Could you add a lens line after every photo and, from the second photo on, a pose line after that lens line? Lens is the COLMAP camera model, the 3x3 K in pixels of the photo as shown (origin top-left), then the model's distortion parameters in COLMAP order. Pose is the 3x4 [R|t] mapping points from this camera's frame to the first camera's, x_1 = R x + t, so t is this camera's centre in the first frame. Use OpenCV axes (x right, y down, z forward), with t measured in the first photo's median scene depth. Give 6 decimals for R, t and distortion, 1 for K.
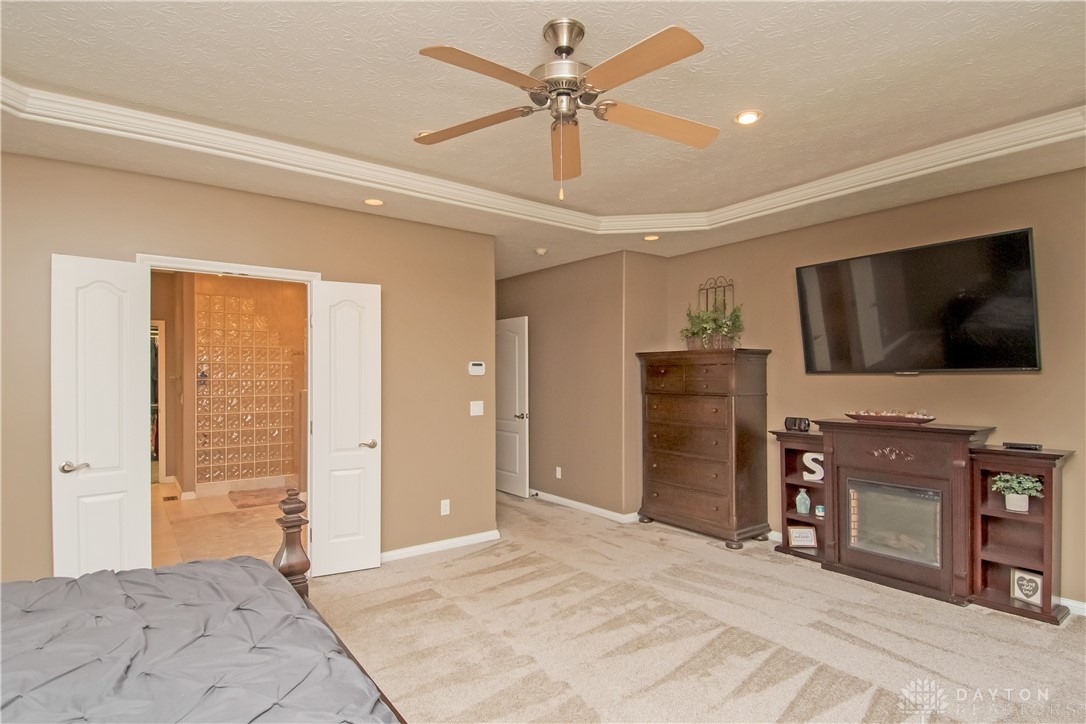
lens RADIAL K [[578.3, 0, 543.7], [0, 578.3, 365.4], [0, 0, 1]] dist [-0.001178, -0.021534]
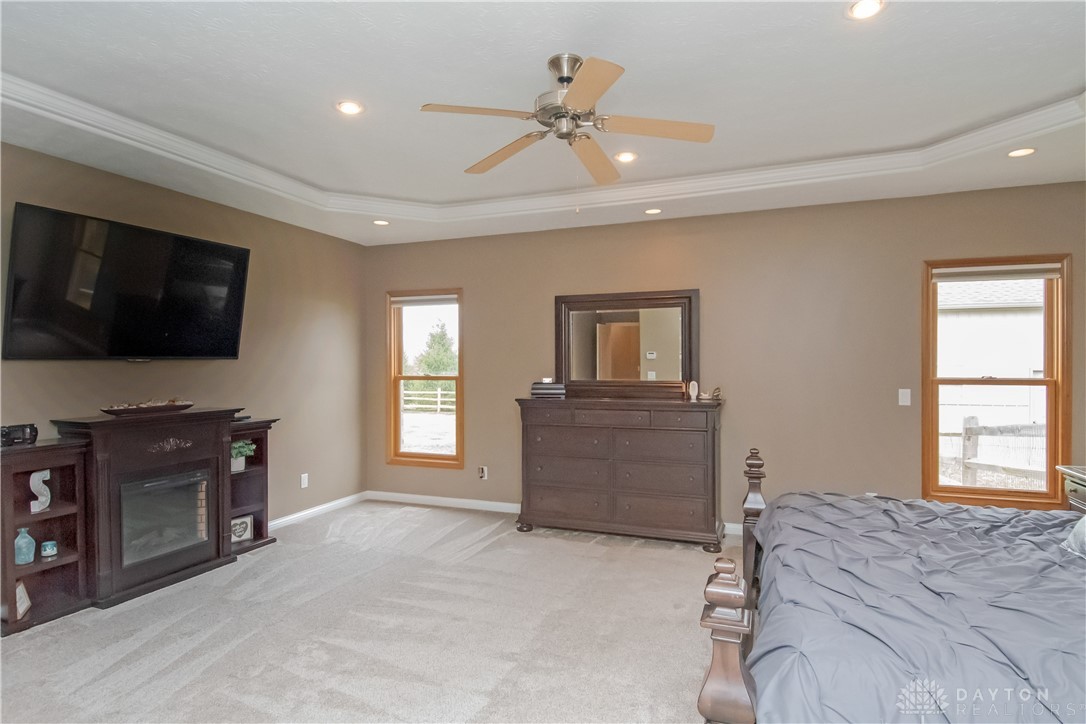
lens RADIAL K [[578.3, 0, 544.3], [0, 578.3, 361.9], [0, 0, 1]] dist [-0.001178, -0.021534]
pose [[-0.540812, 0.003102, 0.841138, -0.534319], [-0.016176, 0.999770, -0.014088, 0.019466], [-0.840988, -0.021225, -0.540637, 0.996600]]
